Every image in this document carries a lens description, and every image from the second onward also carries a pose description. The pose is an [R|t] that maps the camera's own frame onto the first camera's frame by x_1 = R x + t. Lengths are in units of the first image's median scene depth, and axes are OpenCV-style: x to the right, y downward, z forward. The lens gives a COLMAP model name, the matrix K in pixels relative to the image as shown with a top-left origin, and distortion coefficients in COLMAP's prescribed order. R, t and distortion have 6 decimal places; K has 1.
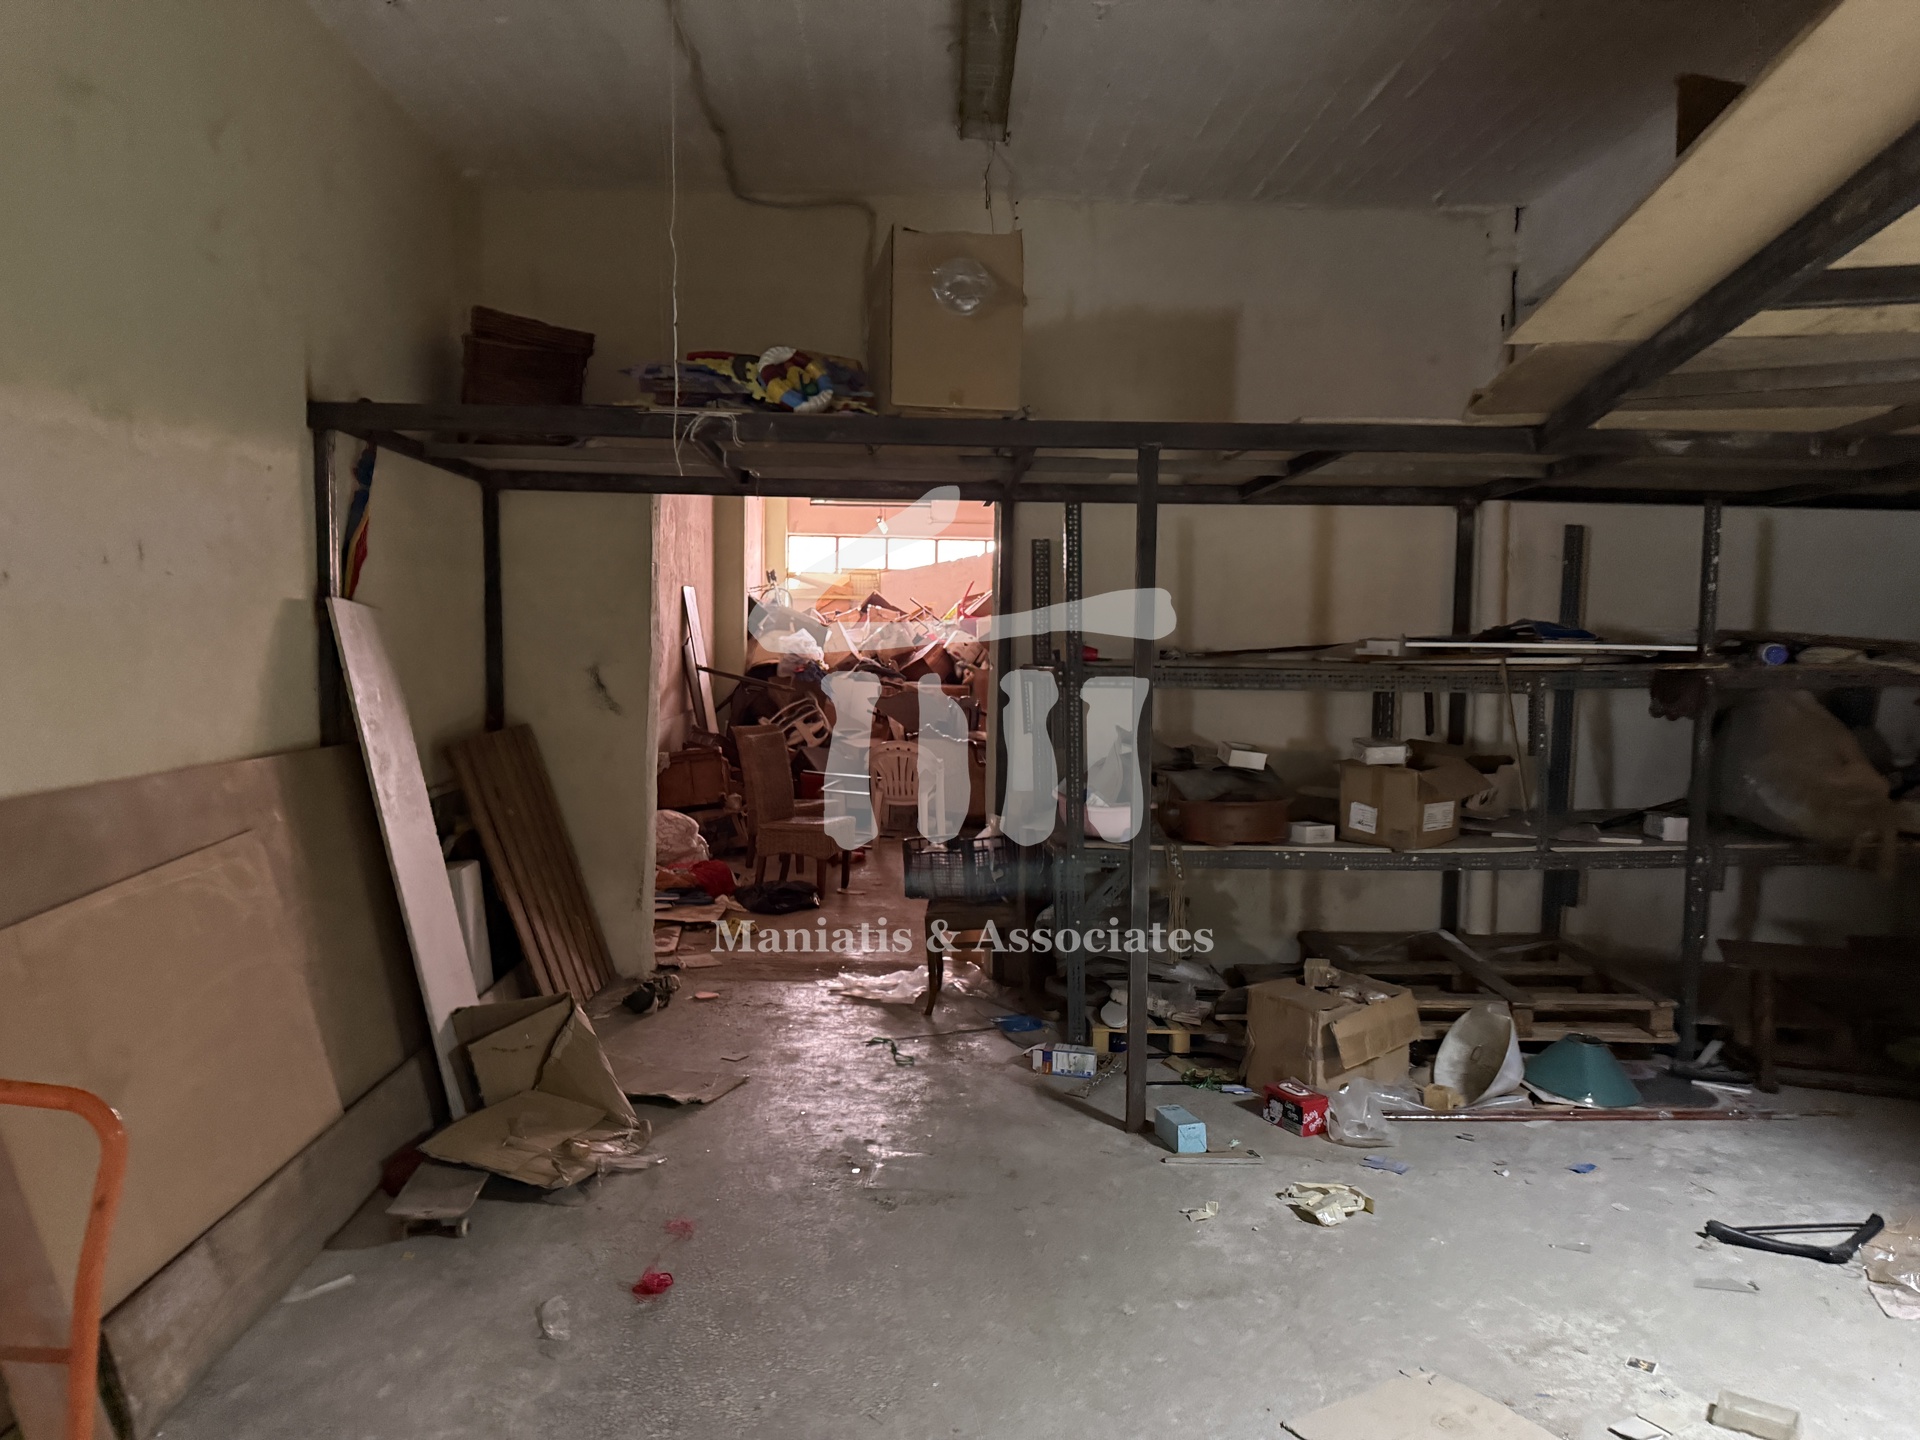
lens RADIAL K [[1345.6, 0, 920.5], [0, 1345.6, 727.7], [0, 0, 1]] dist [0.040676, -0.051196]
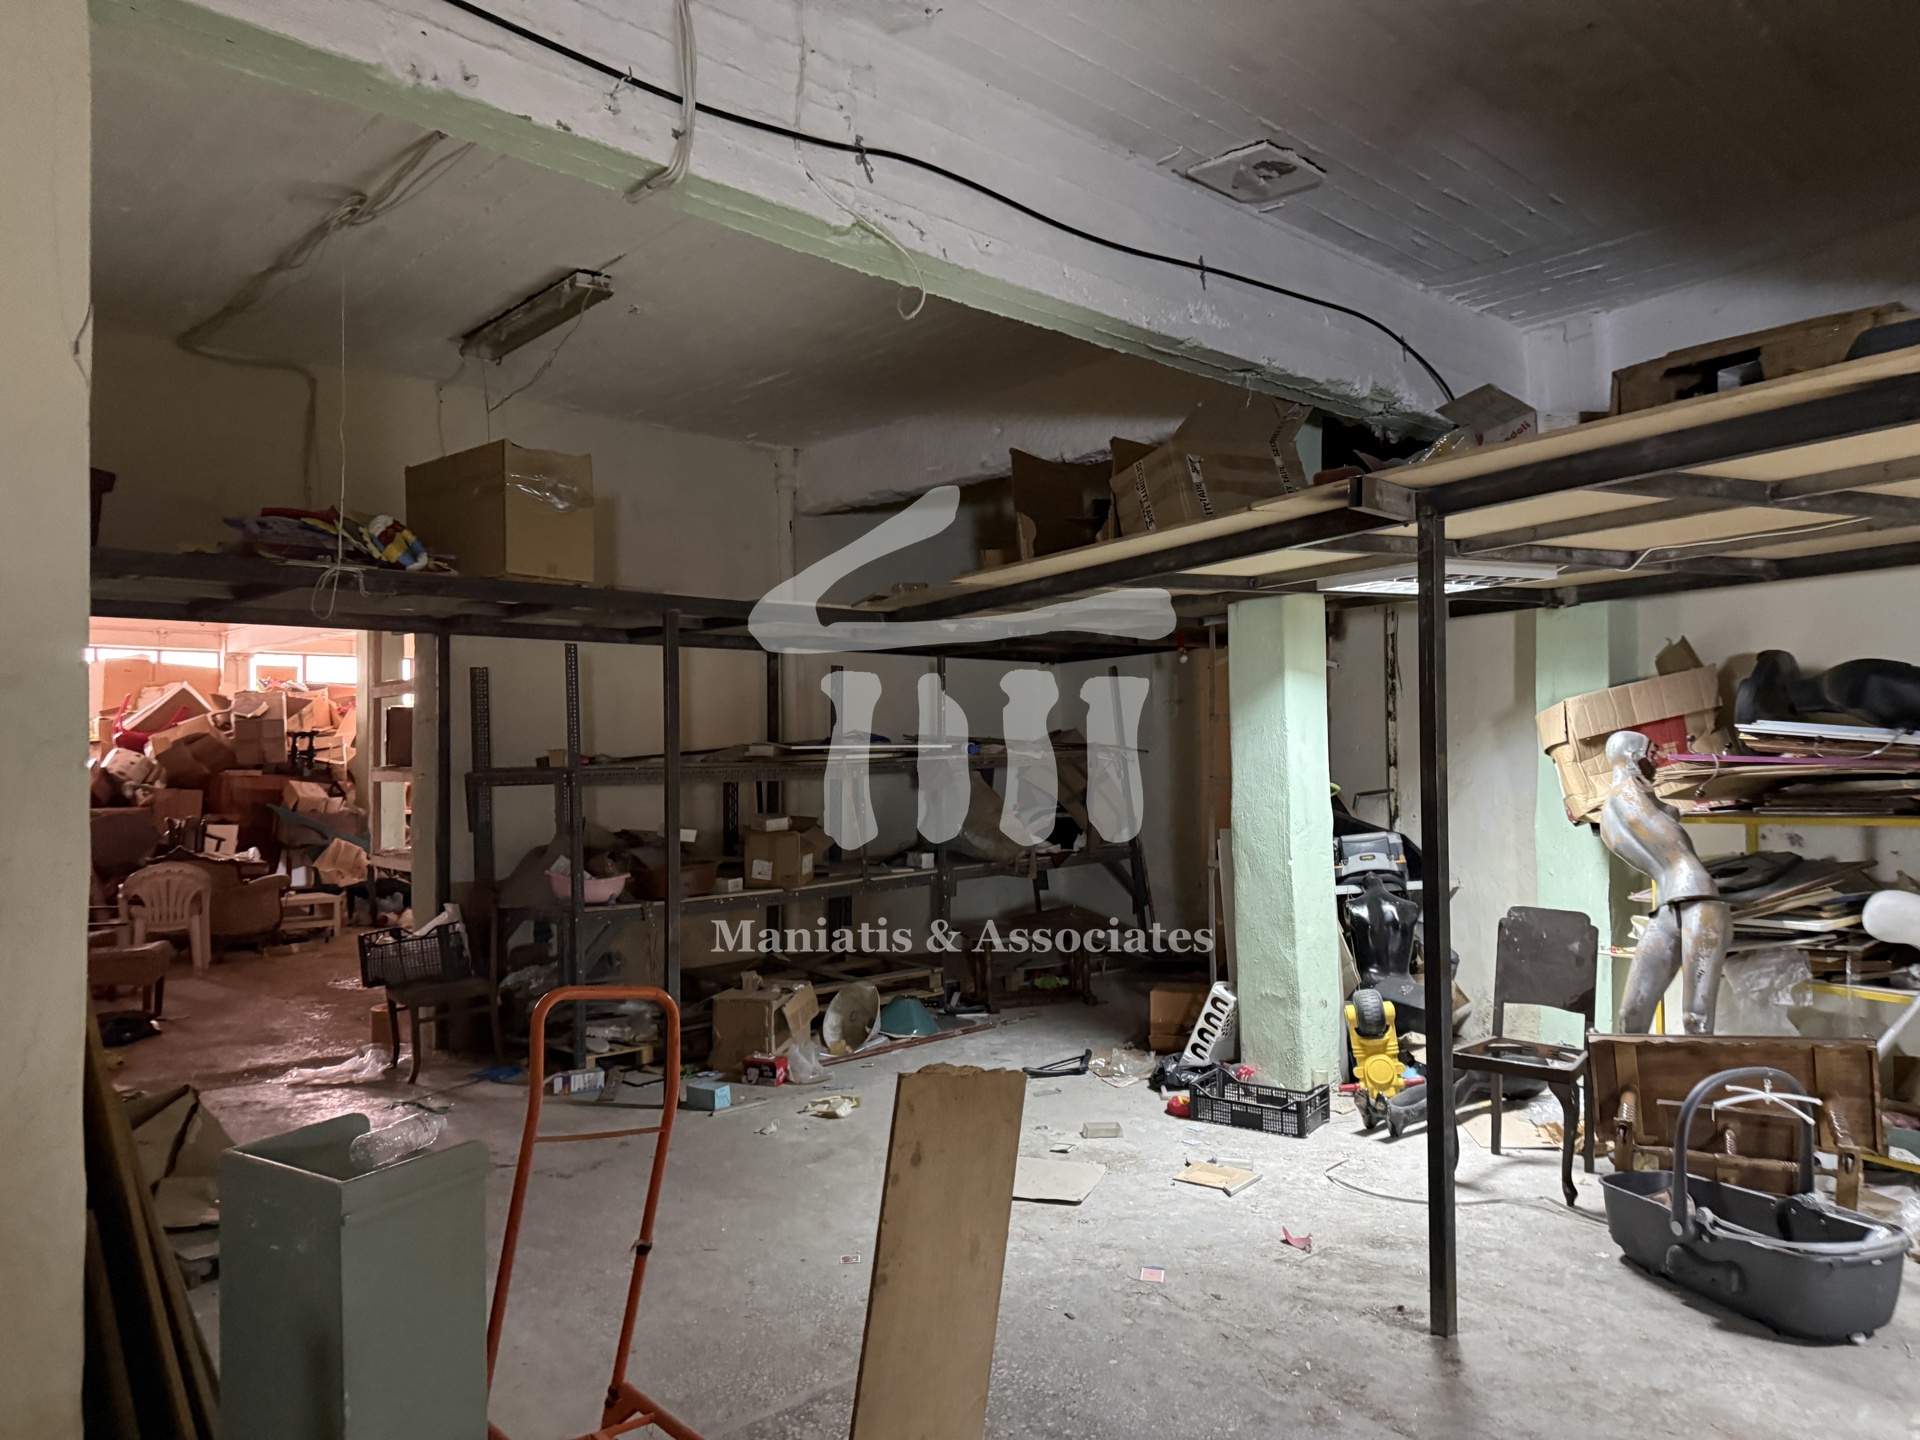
lens RADIAL K [[1345.6, 0, 953.7], [0, 1345.6, 733.7], [0, 0, 1]] dist [0.040676, -0.051196]
pose [[0.754725, -0.015451, 0.655860, -0.490812], [0.065899, 0.996452, -0.052359, 0.012896], [-0.652723, 0.082737, 0.753065, -0.232924]]
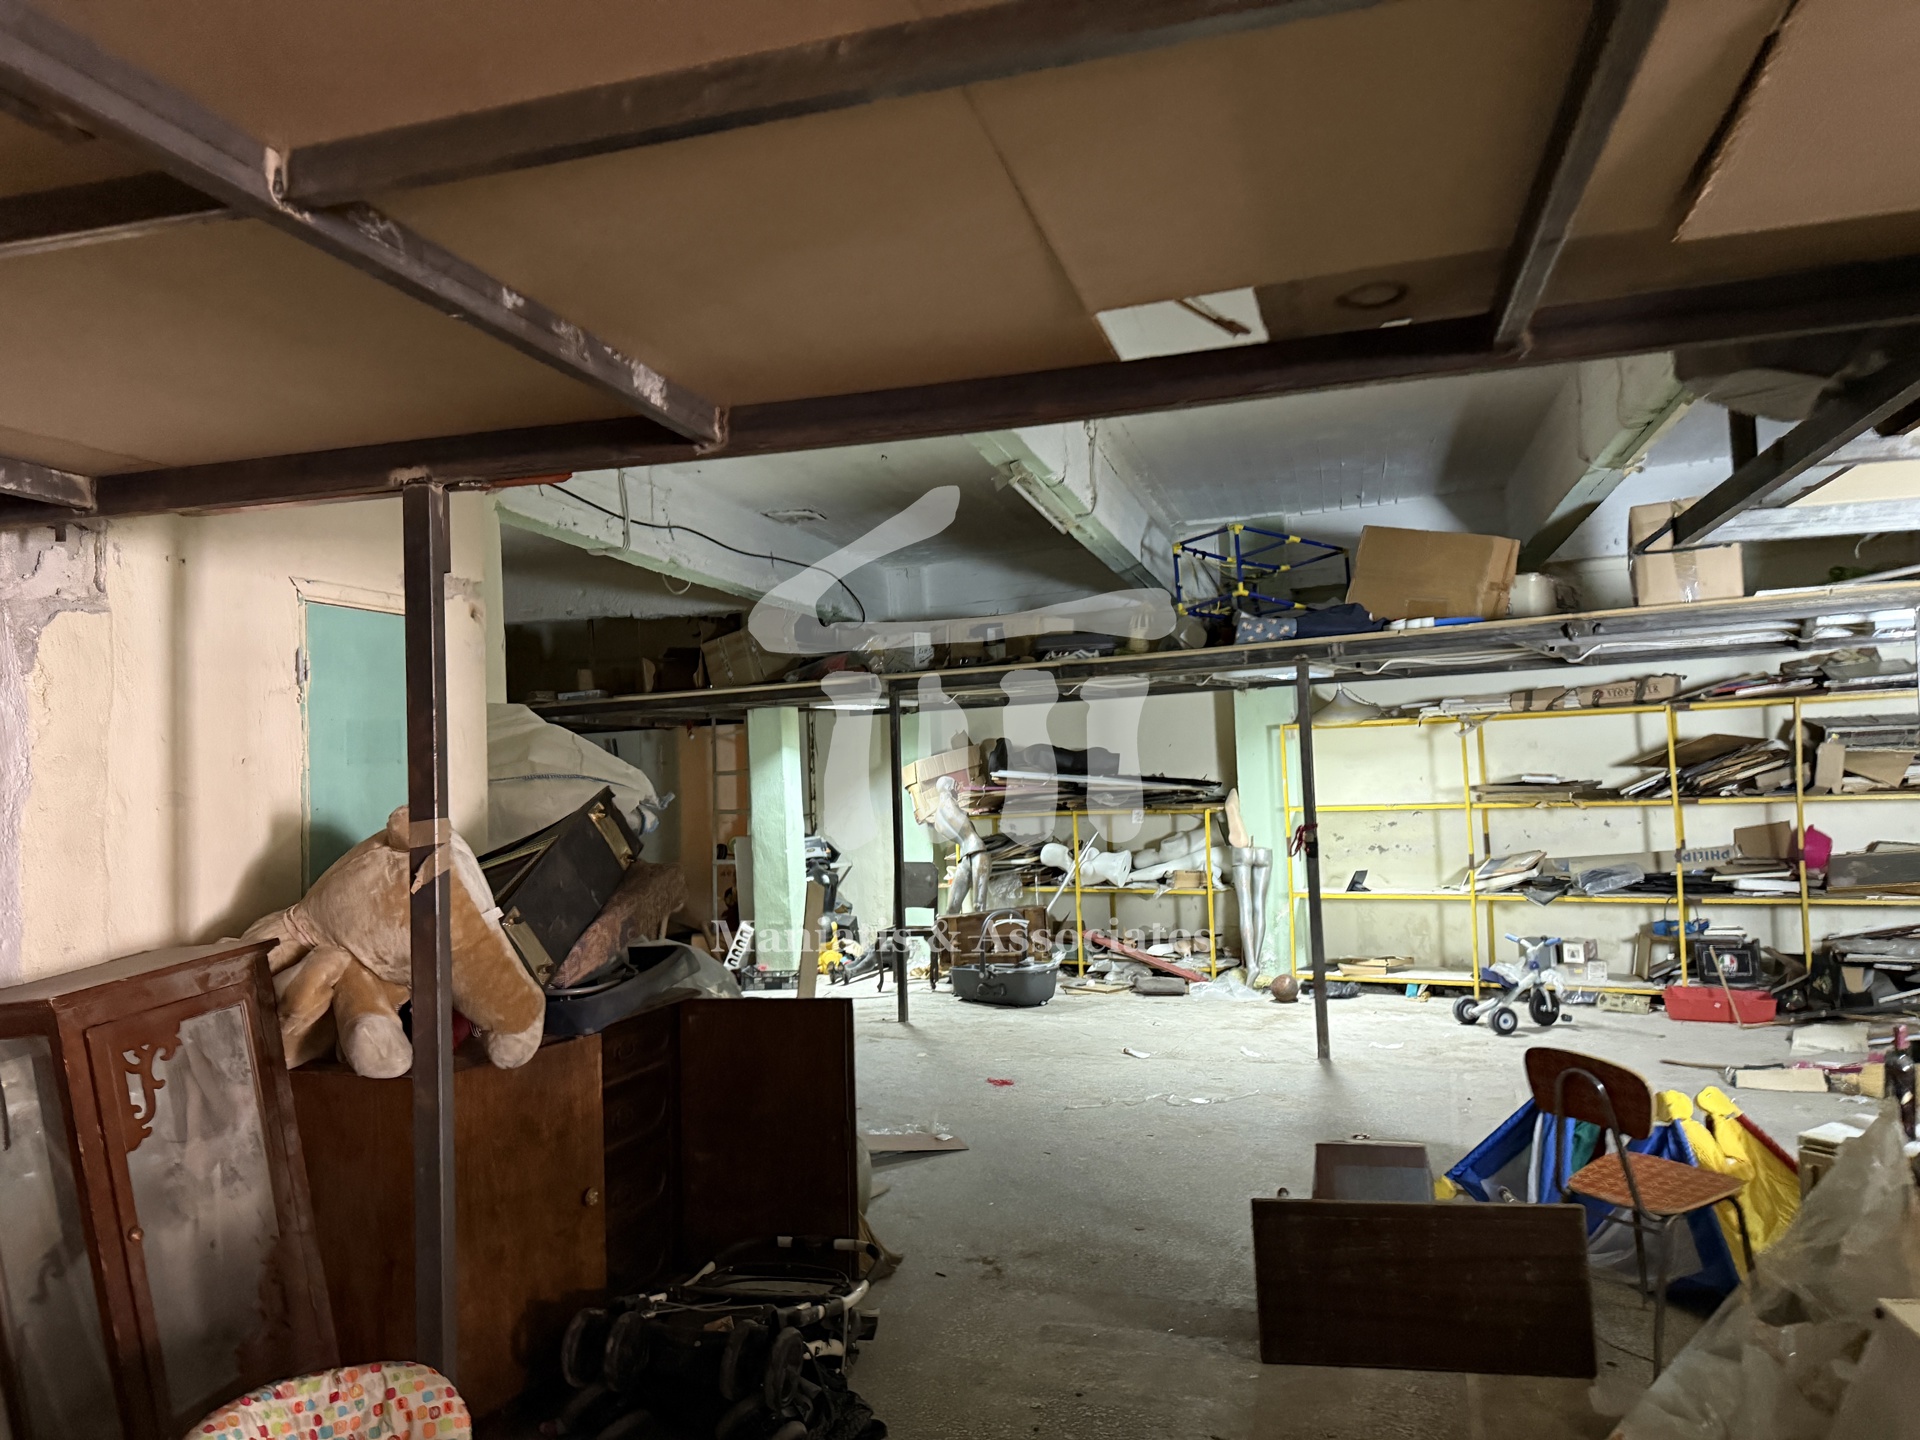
lens RADIAL K [[1345.6, 0, 976.7], [0, 1345.6, 733.3], [0, 0, 1]] dist [0.040676, -0.051196]
pose [[0.303704, 0.010599, 0.952708, -2.121059], [0.103383, 0.993667, -0.044012, 0.027632], [-0.947141, 0.111860, 0.300685, -0.668448]]
